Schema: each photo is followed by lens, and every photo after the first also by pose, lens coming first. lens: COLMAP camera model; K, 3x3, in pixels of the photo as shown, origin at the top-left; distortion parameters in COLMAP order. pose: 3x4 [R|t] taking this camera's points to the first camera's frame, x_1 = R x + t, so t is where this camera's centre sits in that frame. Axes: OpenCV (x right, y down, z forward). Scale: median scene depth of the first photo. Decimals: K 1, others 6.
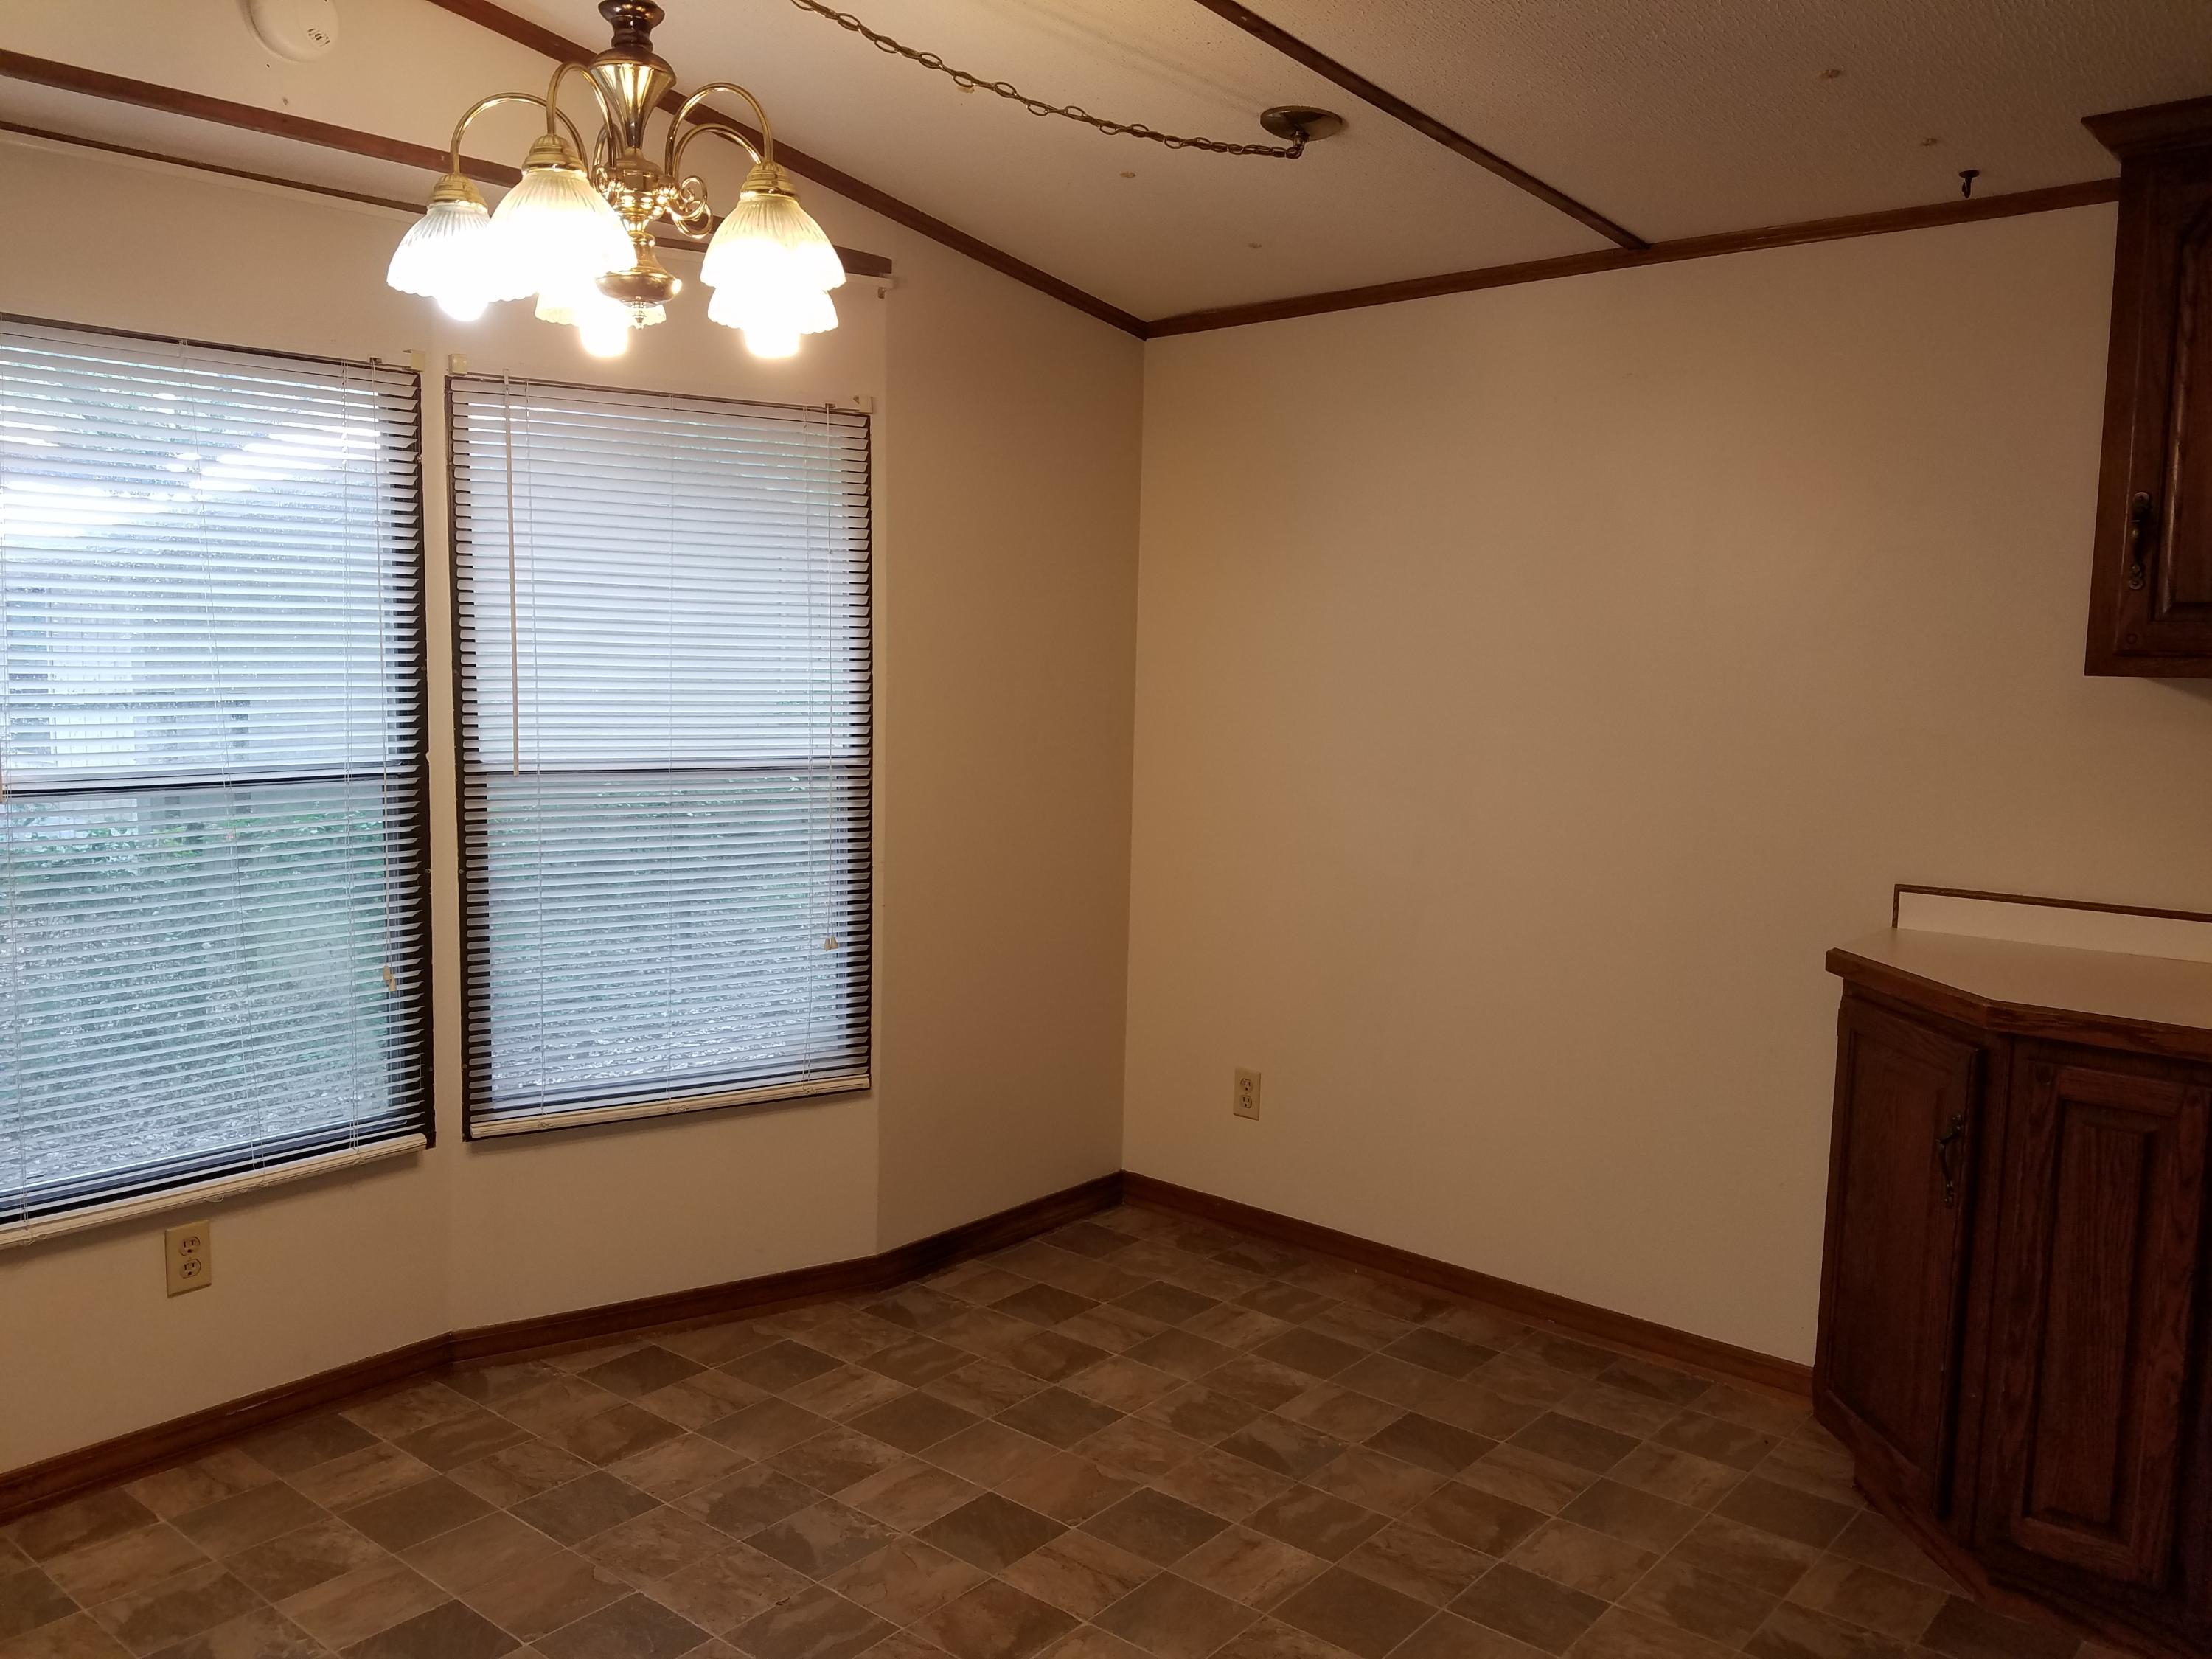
lens RADIAL K [[1740.1, 0, 1111.1], [0, 1740.1, 833.5], [0, 0, 1]] dist [0.070170, -0.039811]
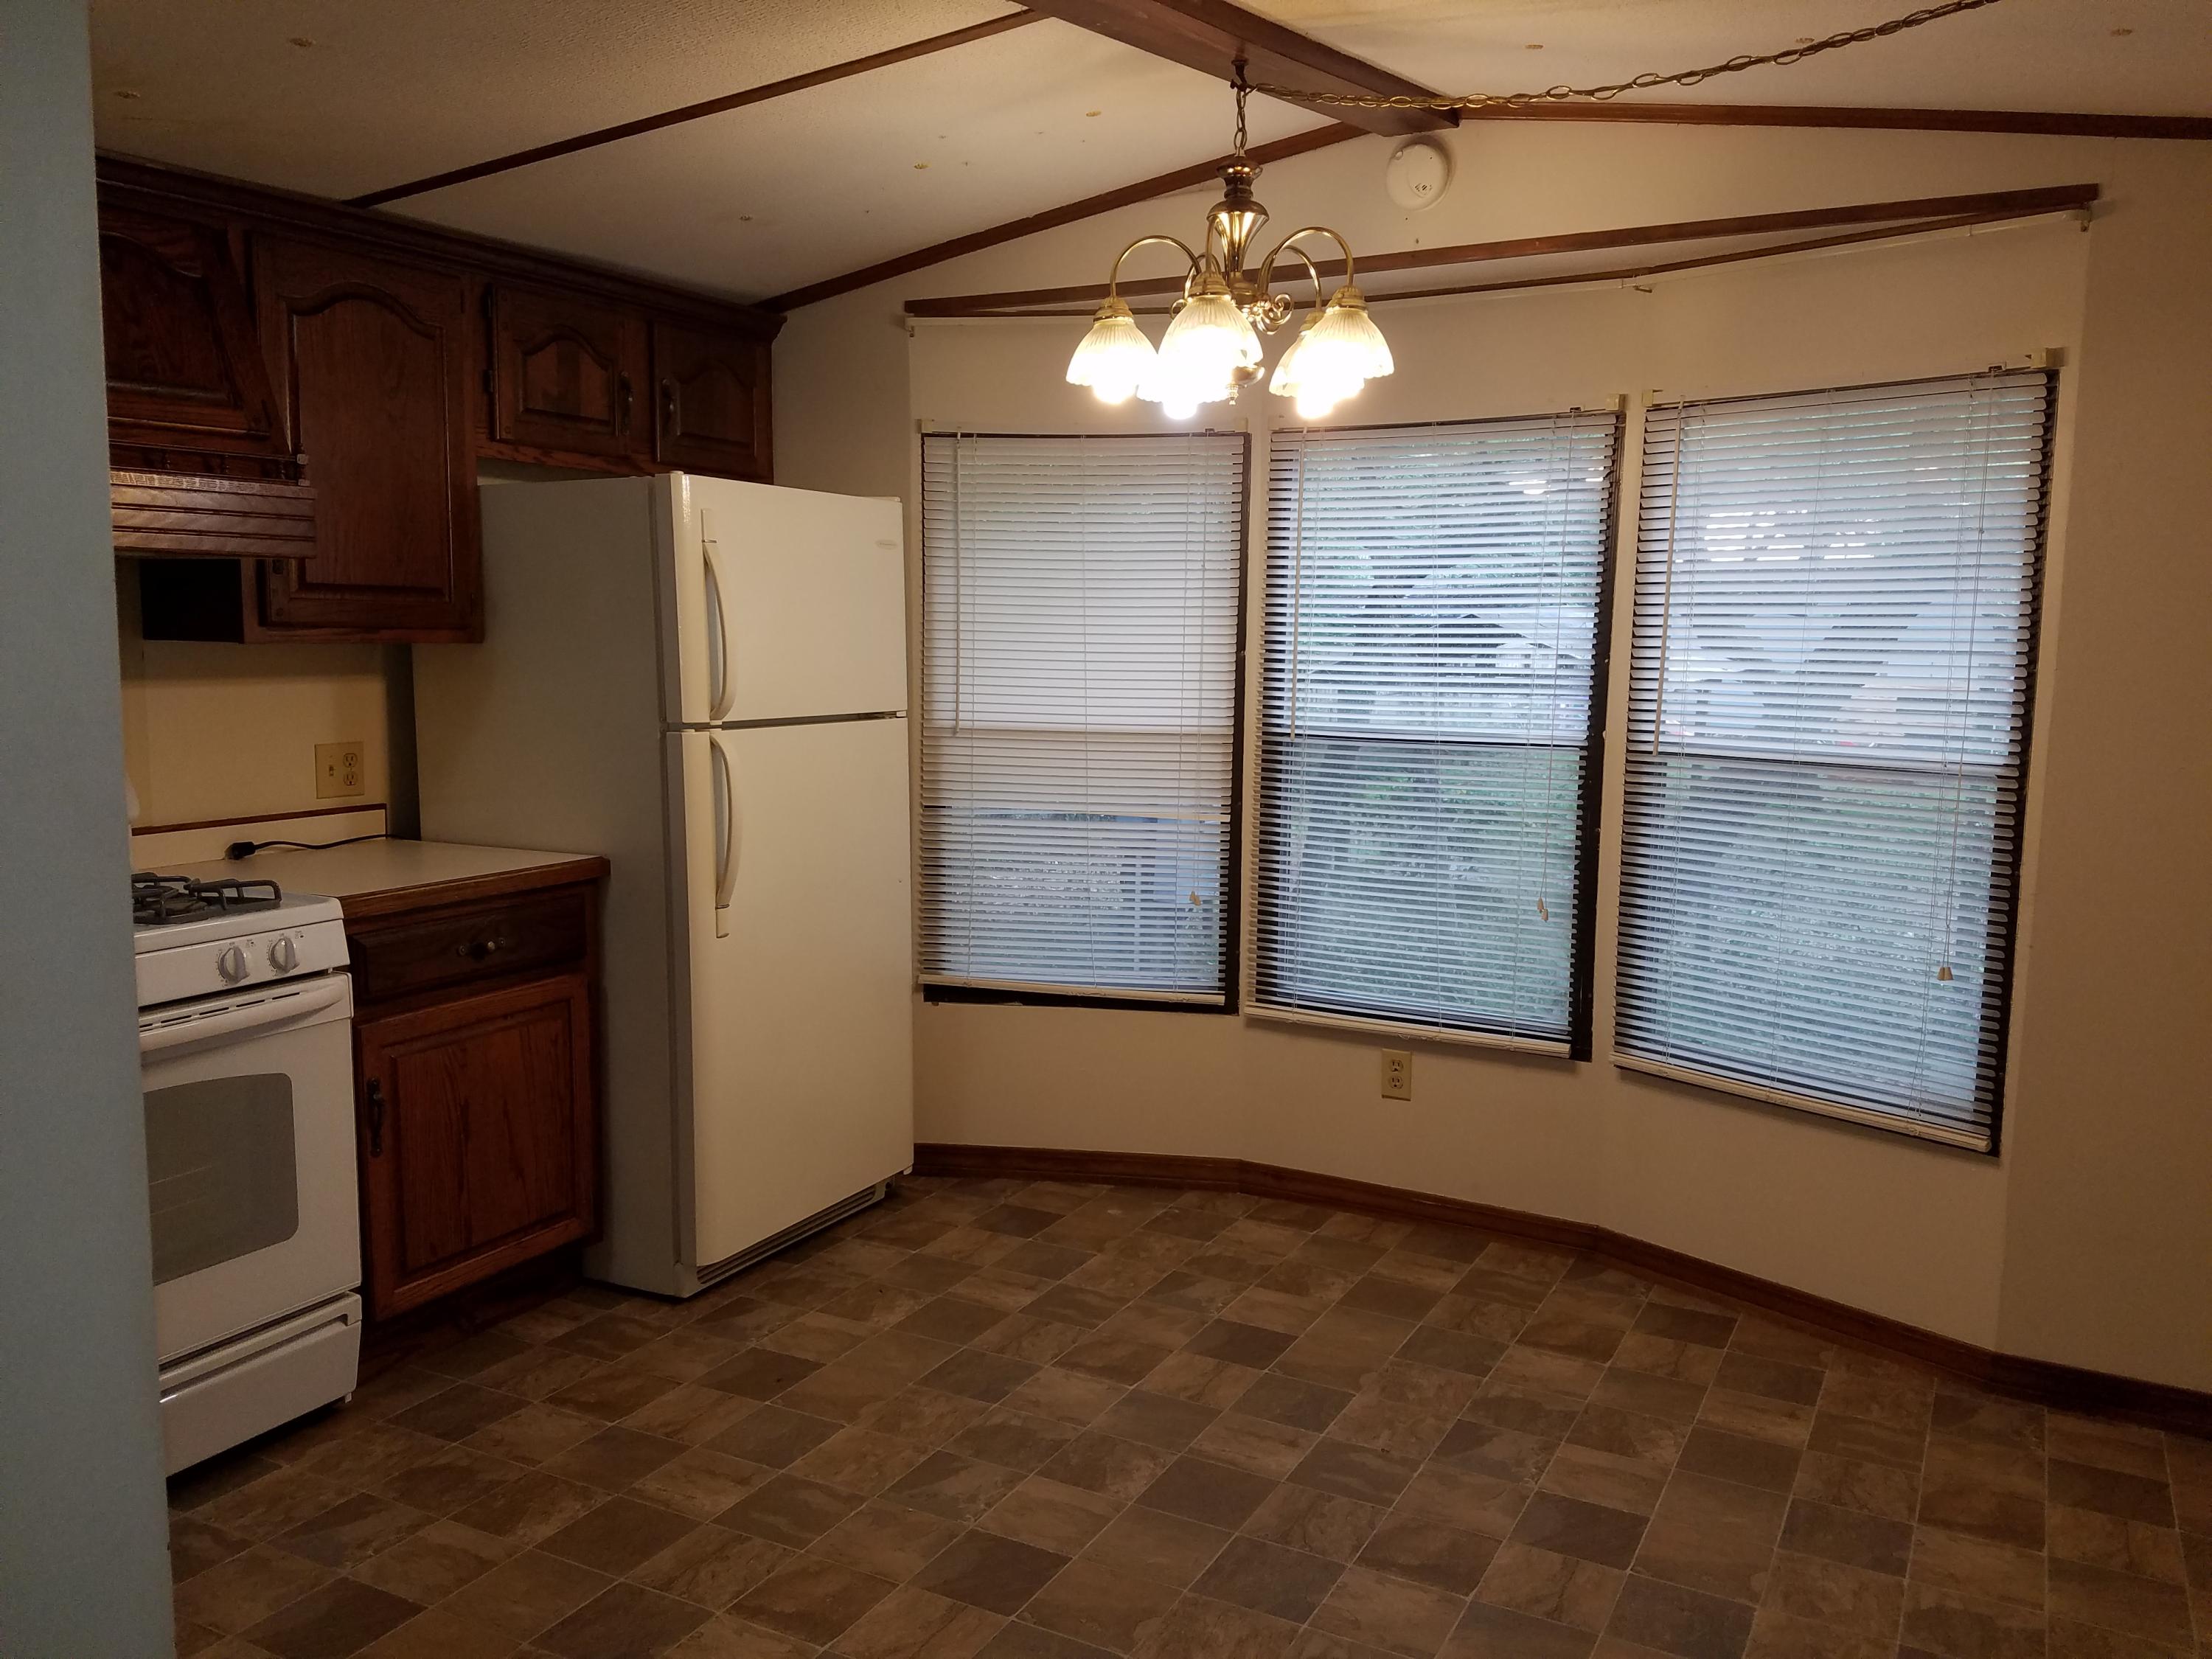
lens RADIAL K [[1740.1, 0, 1109.5], [0, 1740.1, 816.0], [0, 0, 1]] dist [0.070170, -0.039811]
pose [[0.198746, 0.094334, -0.975500, 0.697903], [-0.119415, 0.990271, 0.071434, -0.032761], [0.972749, 0.102292, 0.208077, 0.430545]]
